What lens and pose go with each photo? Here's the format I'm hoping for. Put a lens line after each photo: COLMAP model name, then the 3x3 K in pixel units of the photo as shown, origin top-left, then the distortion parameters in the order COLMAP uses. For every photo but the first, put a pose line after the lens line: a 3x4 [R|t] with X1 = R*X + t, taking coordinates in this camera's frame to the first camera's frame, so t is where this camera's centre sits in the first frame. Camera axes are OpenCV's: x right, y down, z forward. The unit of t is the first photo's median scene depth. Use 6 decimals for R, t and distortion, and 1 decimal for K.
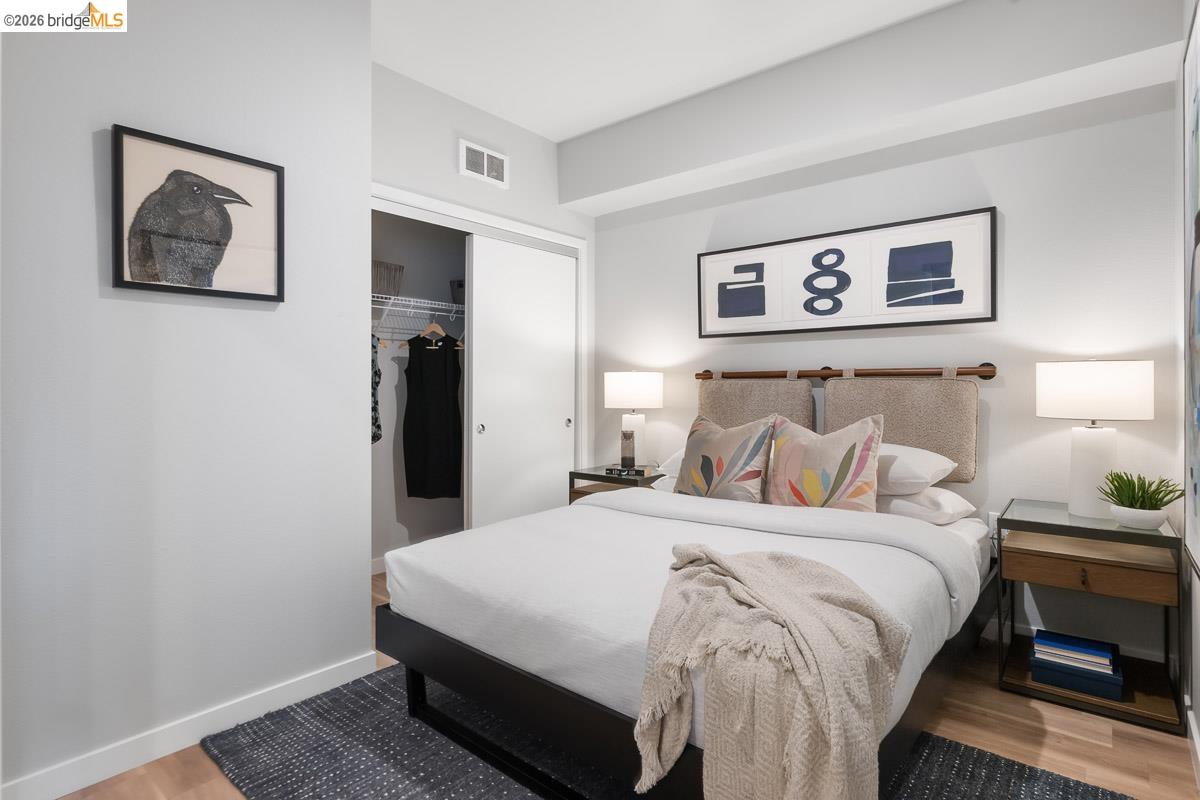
lens RADIAL K [[612.1, 0, 610.4], [0, 612.1, 387.2], [0, 0, 1]] dist [0.001803, 0.000312]
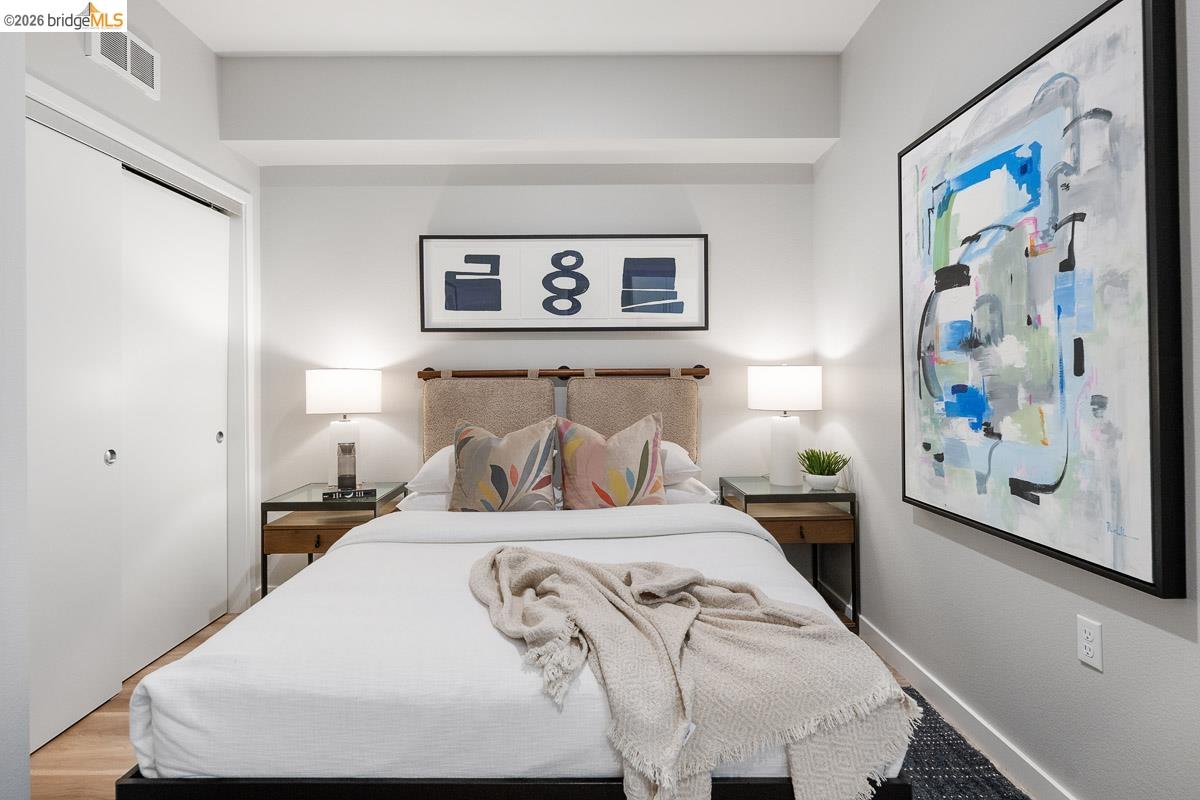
lens RADIAL K [[626.4, 0, 596.1], [0, 626.4, 379.5], [0, 0, 1]] dist [-0.000960, -0.000418]
pose [[0.768455, -0.004569, 0.639888, -0.313746], [0.006685, 0.999977, -0.000887, -0.011764], [-0.639869, 0.004959, 0.768468, 0.198485]]
